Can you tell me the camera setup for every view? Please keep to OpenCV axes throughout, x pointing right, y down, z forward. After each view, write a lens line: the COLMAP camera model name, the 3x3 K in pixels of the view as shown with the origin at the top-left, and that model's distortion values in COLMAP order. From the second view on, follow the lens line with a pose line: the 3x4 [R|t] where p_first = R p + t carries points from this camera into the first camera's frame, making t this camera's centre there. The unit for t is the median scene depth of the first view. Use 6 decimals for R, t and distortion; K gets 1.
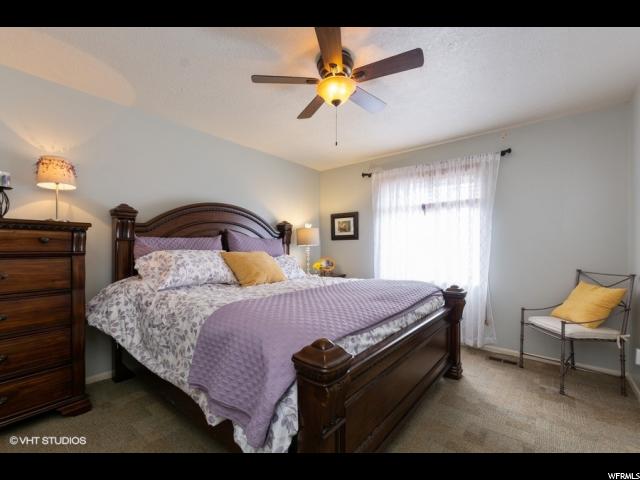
lens RADIAL K [[277.1, 0, 317.1], [0, 277.1, 239.6], [0, 0, 1]] dist [0.004629, -0.000902]
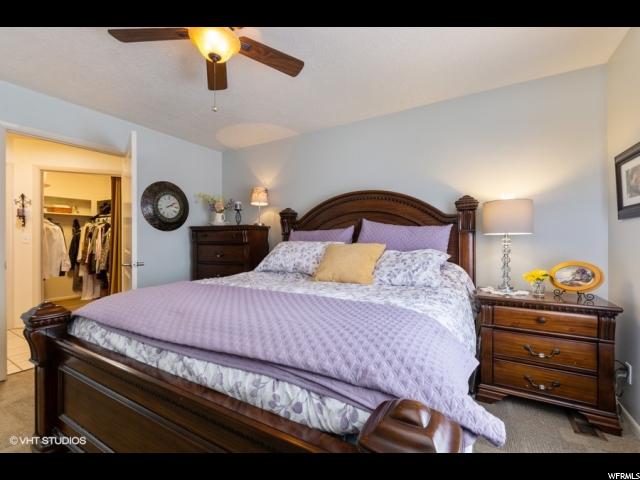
lens RADIAL K [[277.1, 0, 318.8], [0, 277.1, 241.6], [0, 0, 1]] dist [0.004629, -0.000902]
pose [[0.158504, 0.001113, -0.987358, 0.681144], [0.034282, 0.999390, 0.006630, 0.031253], [0.986763, -0.034900, 0.158369, 0.879944]]
